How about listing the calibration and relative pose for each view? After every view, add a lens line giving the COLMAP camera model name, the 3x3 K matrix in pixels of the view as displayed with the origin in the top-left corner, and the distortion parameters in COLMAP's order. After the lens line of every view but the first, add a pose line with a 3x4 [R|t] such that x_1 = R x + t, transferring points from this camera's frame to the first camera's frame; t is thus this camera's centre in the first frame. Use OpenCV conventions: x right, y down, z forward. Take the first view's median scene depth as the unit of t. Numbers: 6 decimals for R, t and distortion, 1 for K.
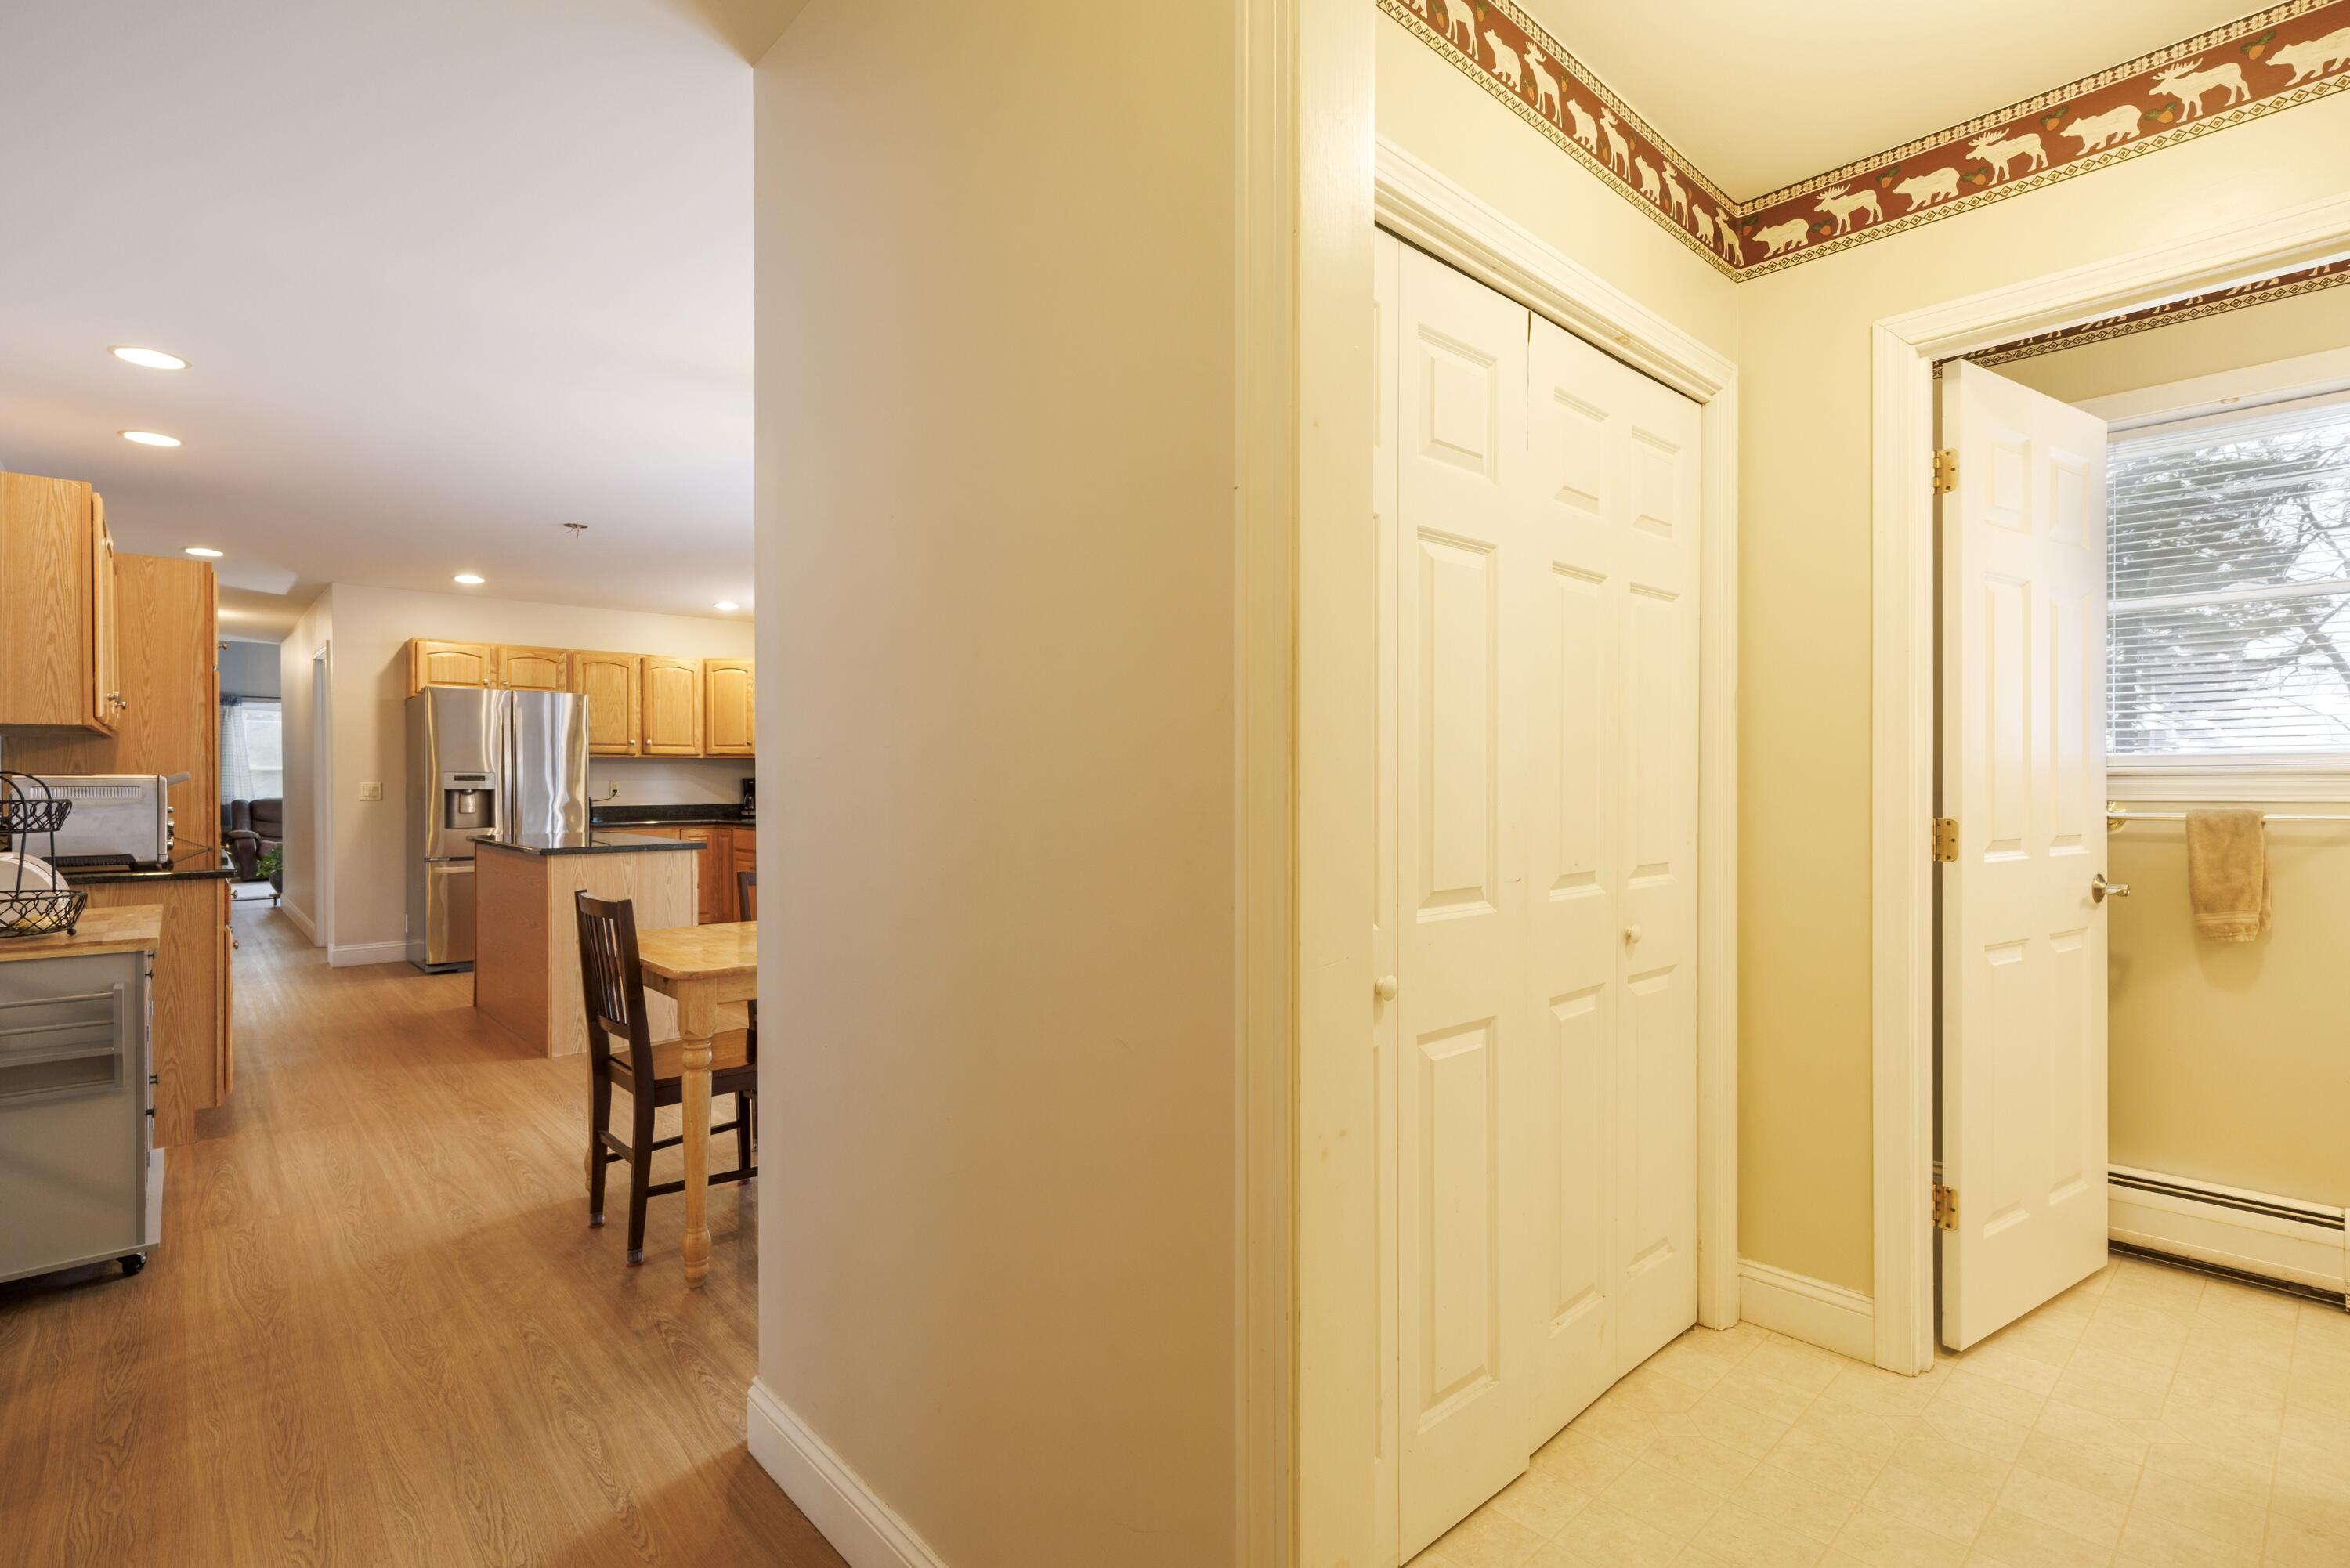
lens RADIAL K [[1096.9, 0, 1175.0], [0, 1096.9, 784.0], [0, 0, 1]] dist [0.018838, 0.000246]
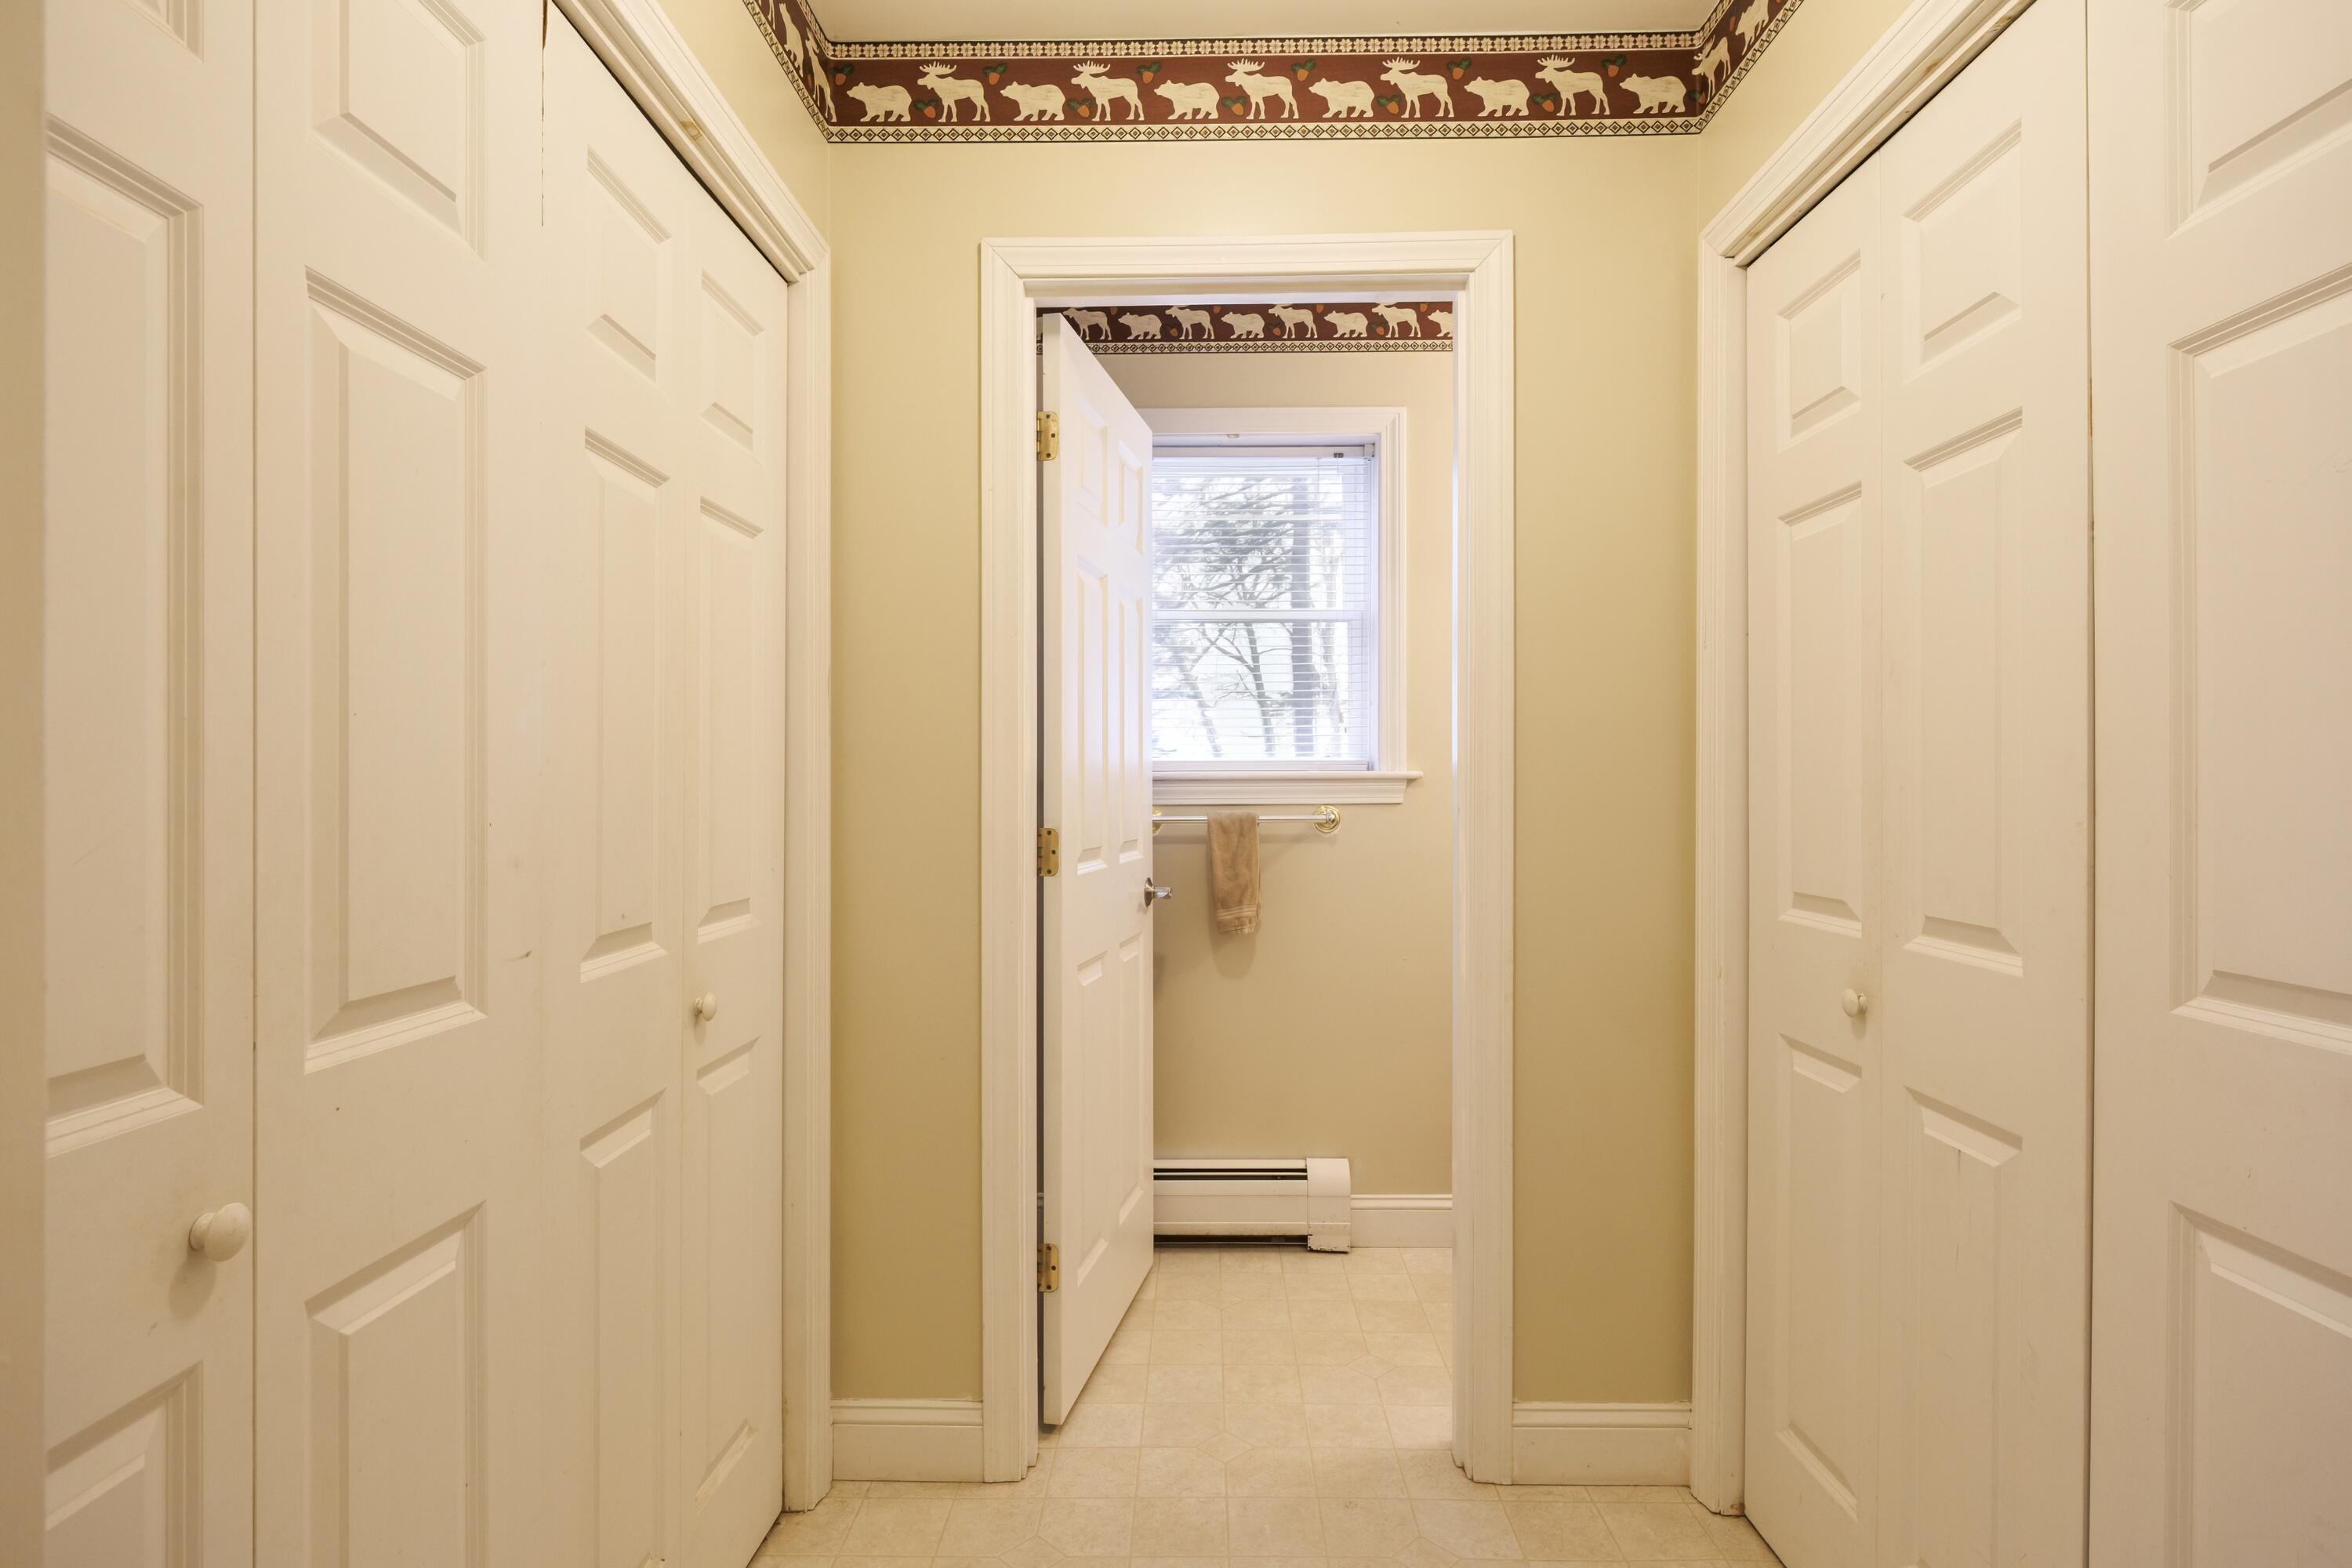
lens RADIAL K [[1164.8, 0, 1176.0], [0, 1164.8, 784.0], [0, 0, 1]] dist [-0.002966, -0.000071]
pose [[0.682423, 0.000853, 0.730957, 0.084462], [0.003017, 0.999988, -0.003983, 0.000040], [-0.730952, 0.004923, 0.682412, 0.286764]]
